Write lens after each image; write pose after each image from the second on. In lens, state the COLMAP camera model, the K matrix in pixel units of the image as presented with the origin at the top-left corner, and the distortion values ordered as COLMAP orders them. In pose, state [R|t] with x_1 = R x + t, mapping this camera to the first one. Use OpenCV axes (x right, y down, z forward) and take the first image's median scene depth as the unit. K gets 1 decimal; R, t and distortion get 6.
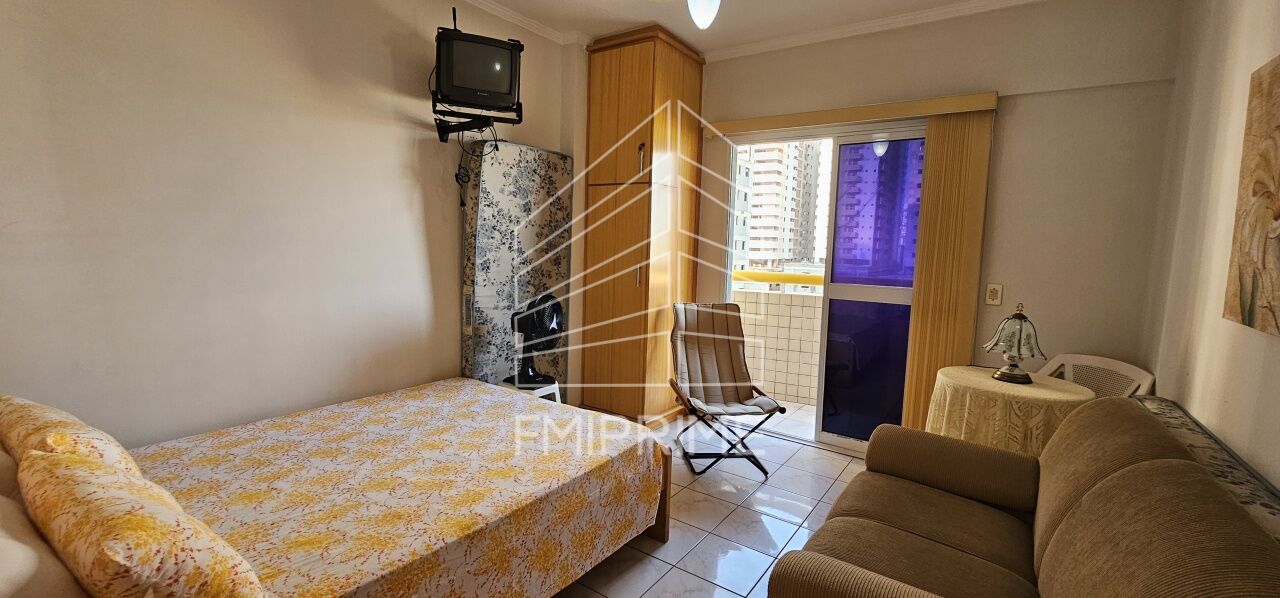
lens RADIAL K [[516.7, 0, 638.2], [0, 516.7, 295.9], [0, 0, 1]] dist [0.001522, 0.000332]
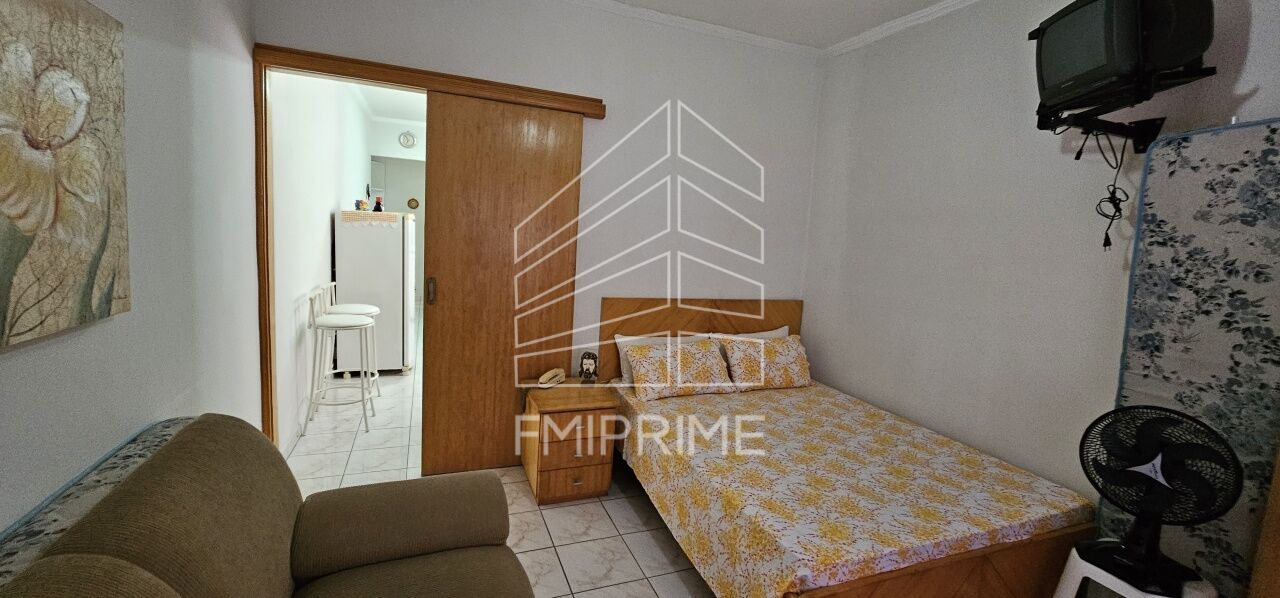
lens RADIAL K [[516.7, 0, 638.2], [0, 516.7, 295.9], [0, 0, 1]] dist [0.001522, 0.000332]
pose [[-0.524939, 0.038528, -0.850267, 0.521526], [-0.177520, 0.972049, 0.153644, -0.099019], [0.832421, 0.231593, -0.503427, 0.797992]]
